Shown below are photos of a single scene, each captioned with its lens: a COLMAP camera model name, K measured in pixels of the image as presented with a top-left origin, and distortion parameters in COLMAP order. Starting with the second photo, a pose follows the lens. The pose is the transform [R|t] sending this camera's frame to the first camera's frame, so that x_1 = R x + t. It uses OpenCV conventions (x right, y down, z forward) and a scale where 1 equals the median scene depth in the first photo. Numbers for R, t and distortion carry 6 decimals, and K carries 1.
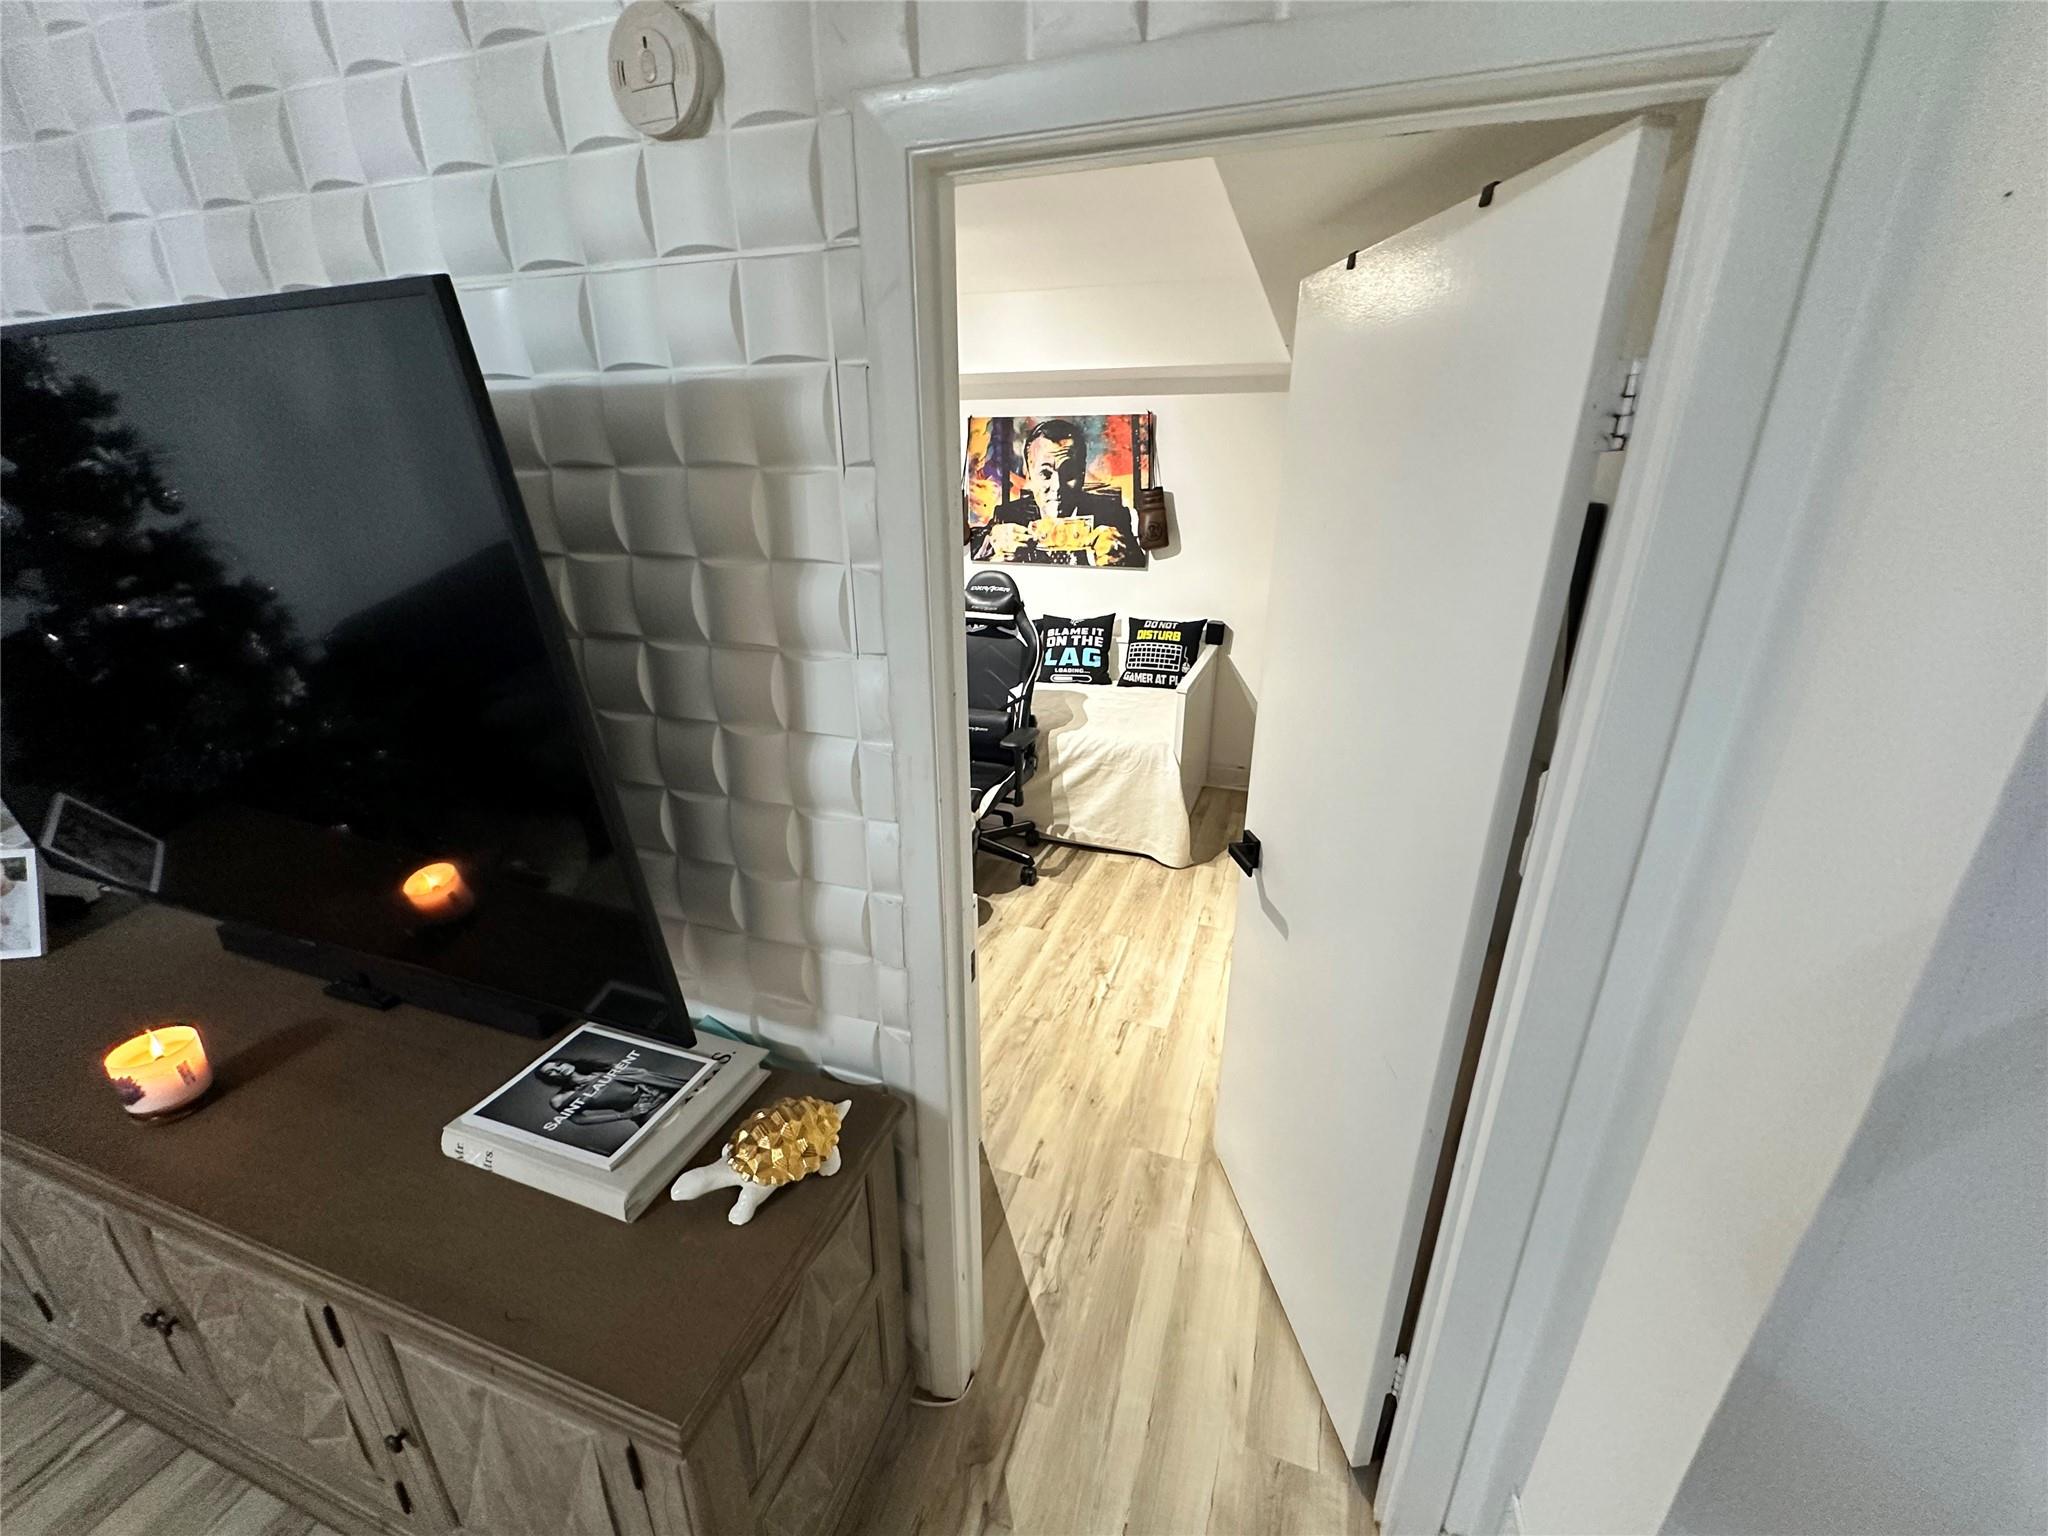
lens RADIAL K [[817.5, 0, 1026.6], [0, 817.5, 768.8], [0, 0, 1]] dist [-0.004384, 0.000364]
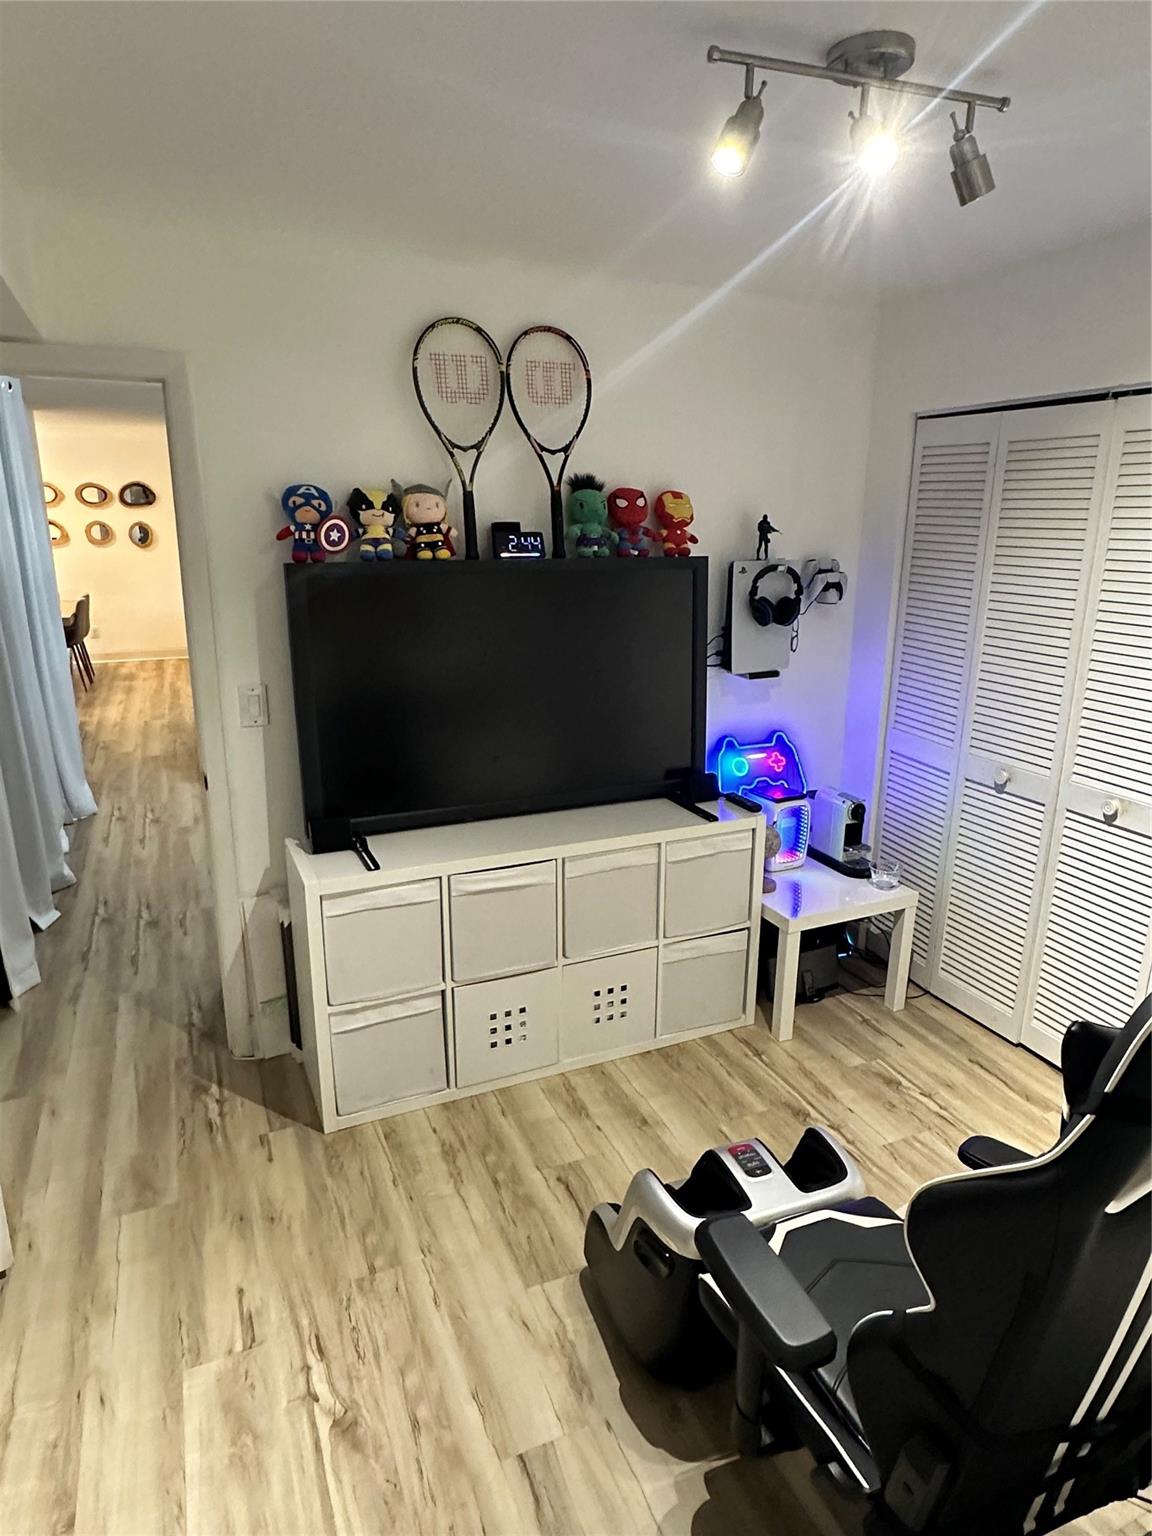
lens RADIAL K [[900.6, 0, 576.6], [0, 900.6, 767.0], [0, 0, 1]] dist [-0.000084, 0.000312]
pose [[-0.724669, 0.182396, -0.664519, 0.327969], [-0.246683, 0.831762, 0.497313, -0.494473], [0.643430, 0.524313, -0.557758, 1.334988]]
